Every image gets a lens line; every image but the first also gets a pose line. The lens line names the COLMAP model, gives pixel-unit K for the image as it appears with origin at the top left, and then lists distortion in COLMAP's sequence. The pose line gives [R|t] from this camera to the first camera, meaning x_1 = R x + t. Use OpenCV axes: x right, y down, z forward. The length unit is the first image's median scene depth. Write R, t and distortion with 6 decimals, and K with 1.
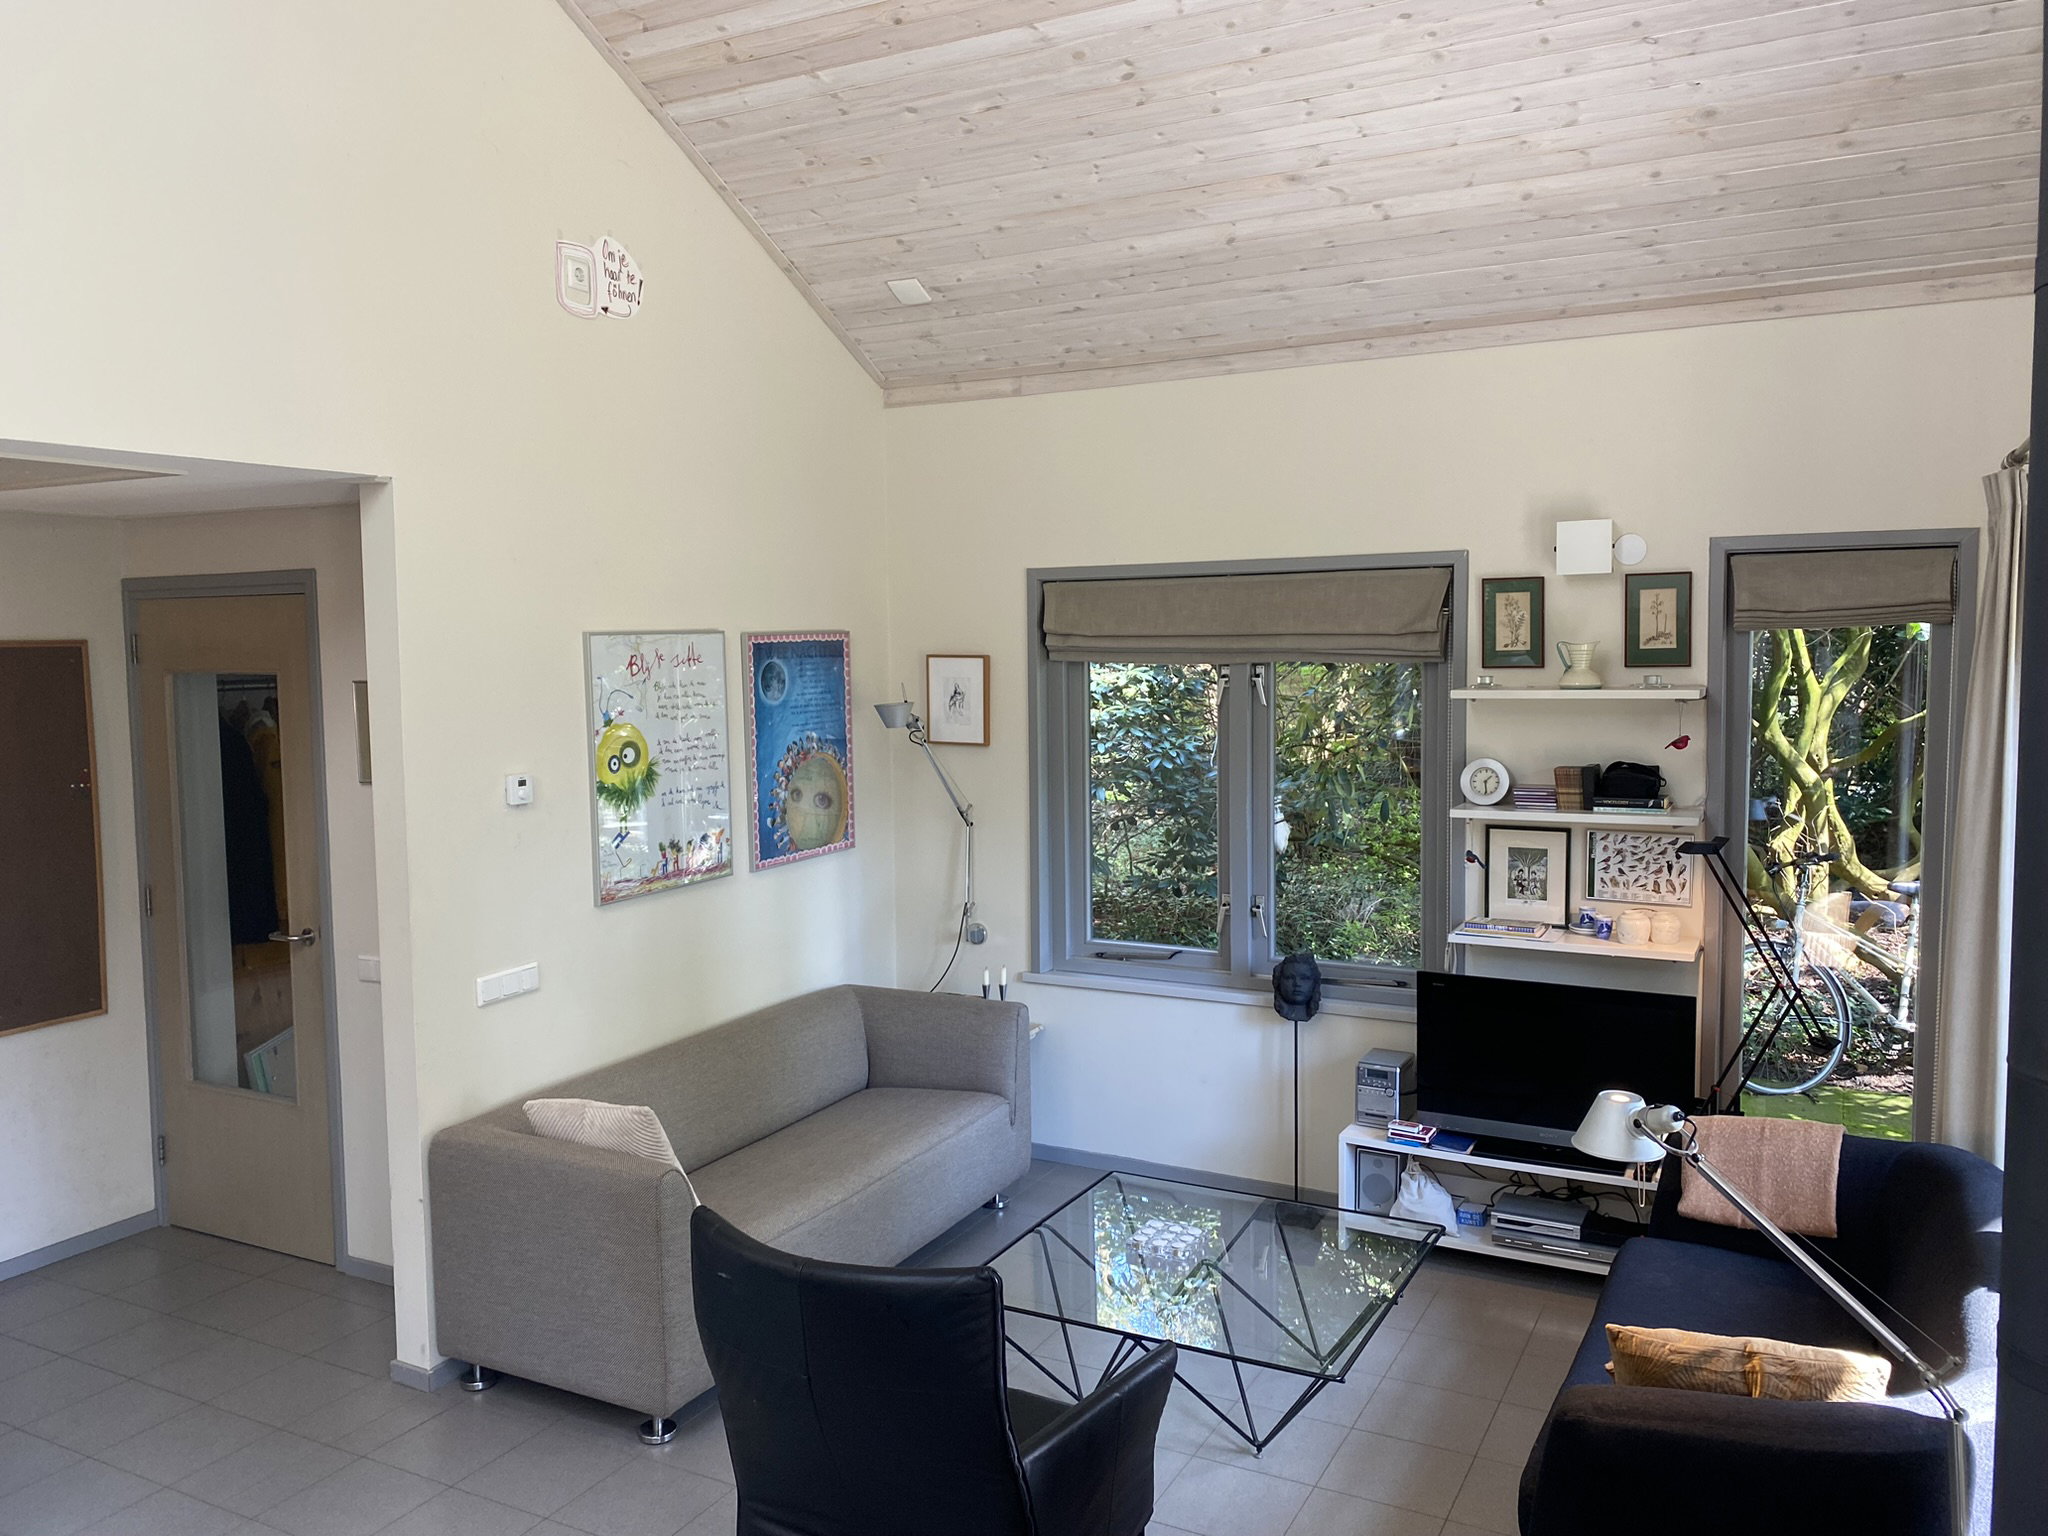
lens RADIAL K [[1583.6, 0, 1019.1], [0, 1583.6, 780.3], [0, 0, 1]] dist [0.110763, -0.185852]
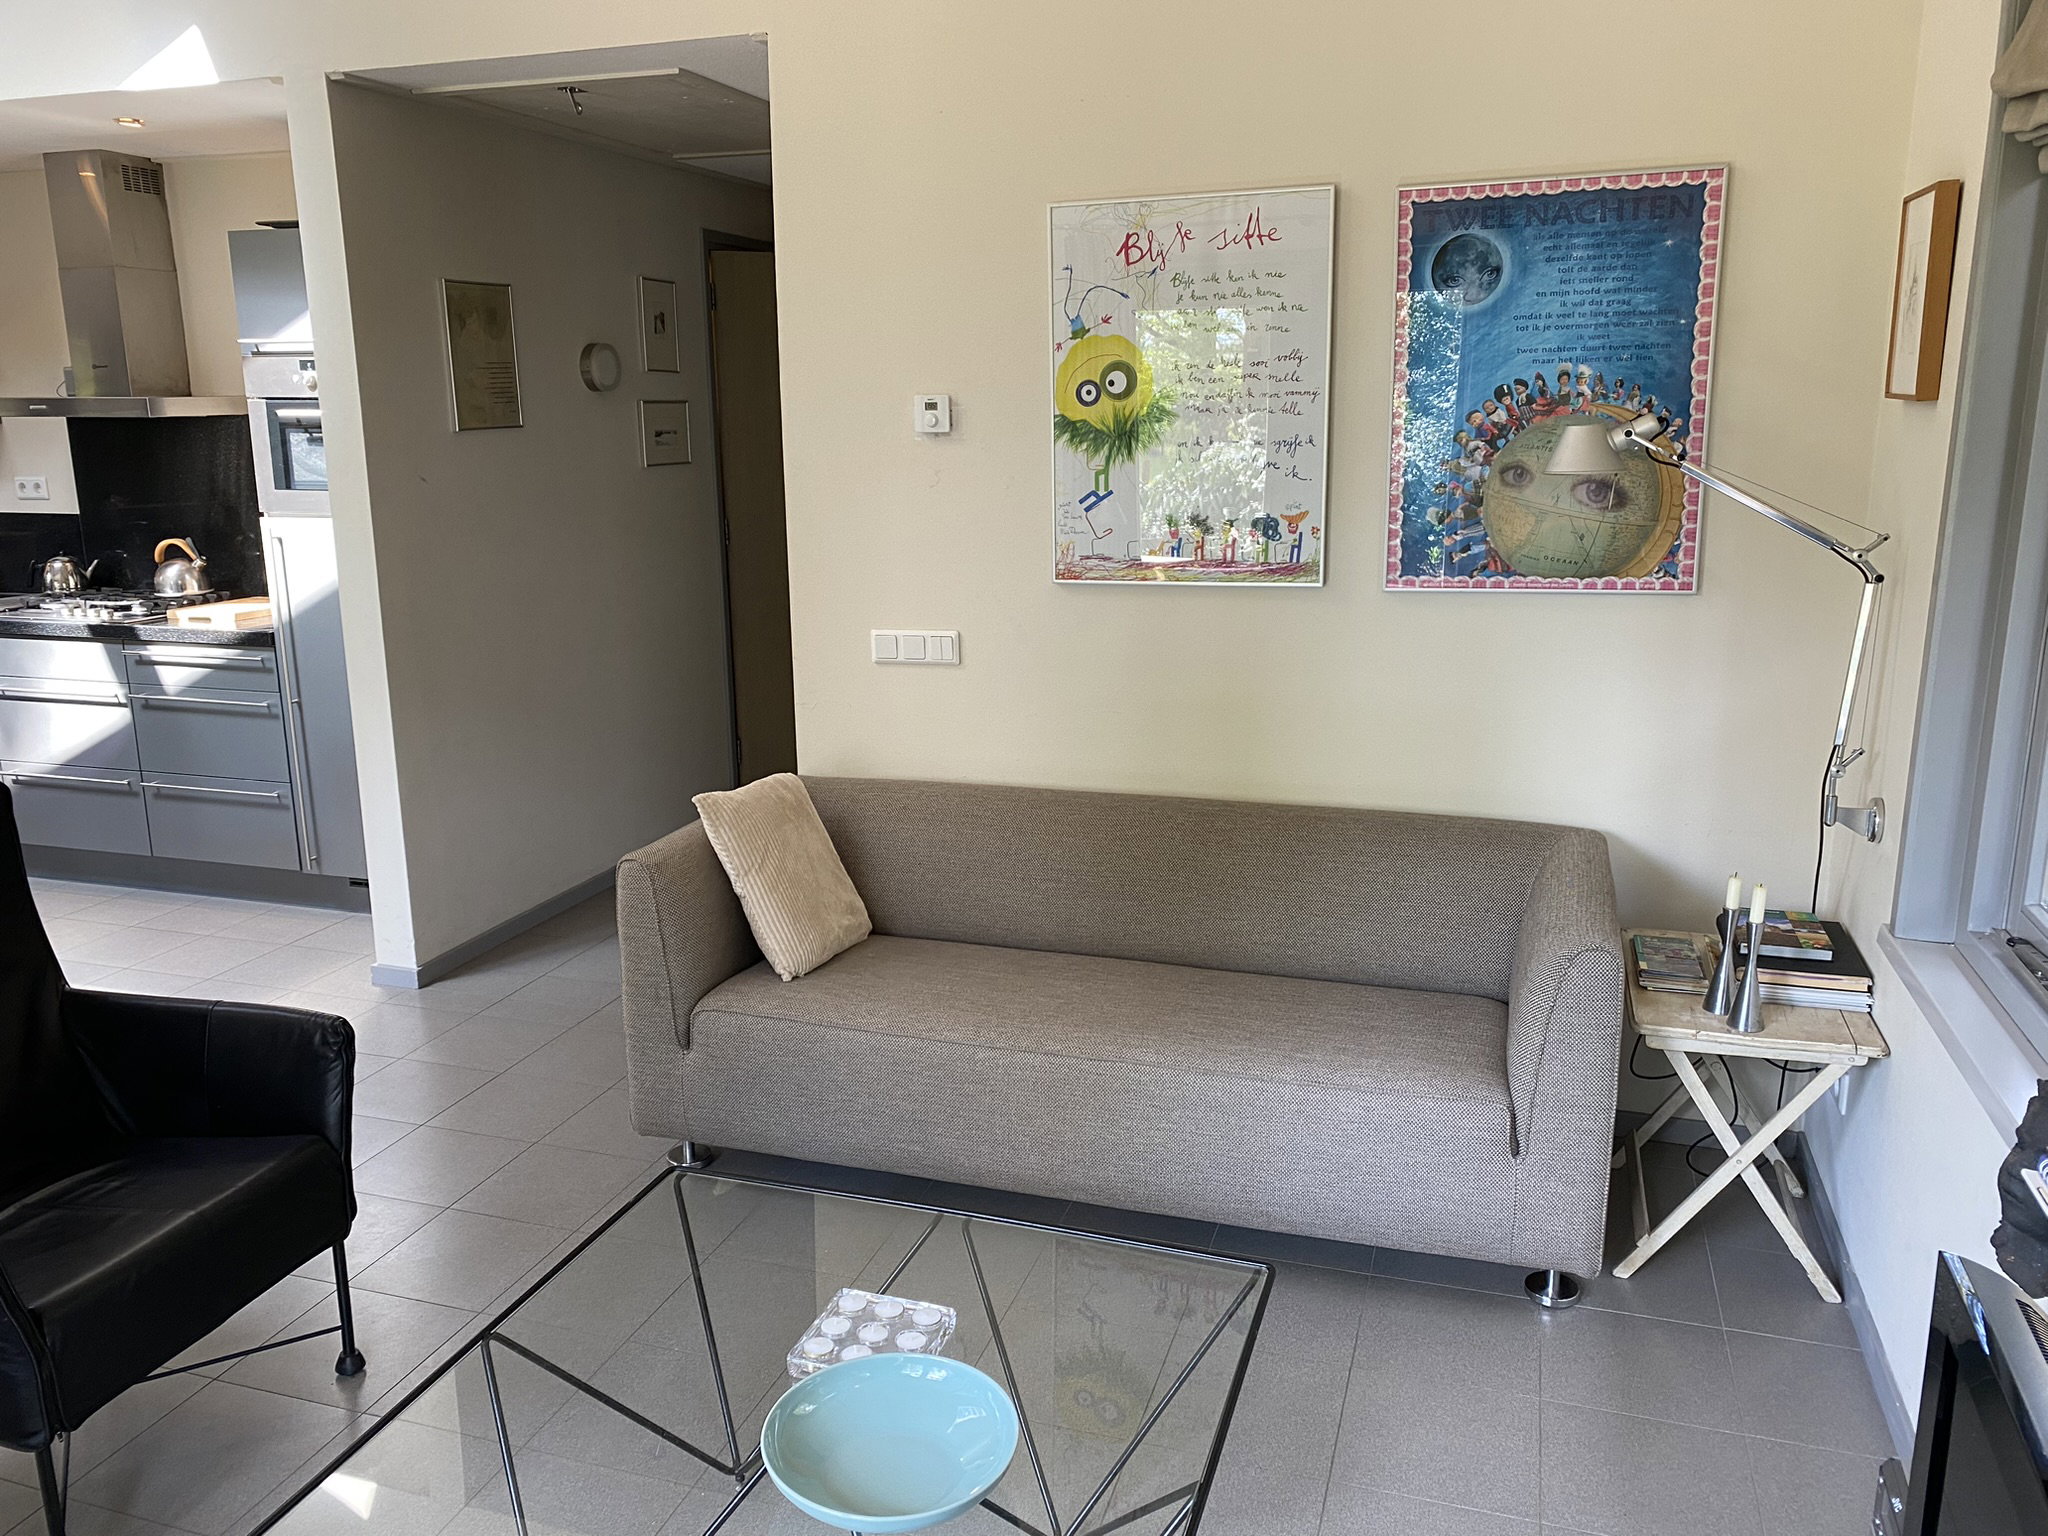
lens RADIAL K [[1599.8, 0, 1024.0], [0, 1599.8, 768.0], [0, 0, 1]] dist [0.001798, 0.000989]
pose [[0.166474, 0.235290, -0.957562, 0.433795], [-0.075330, 0.971310, 0.225572, -0.005632], [0.983164, 0.034582, 0.179423, 0.767938]]
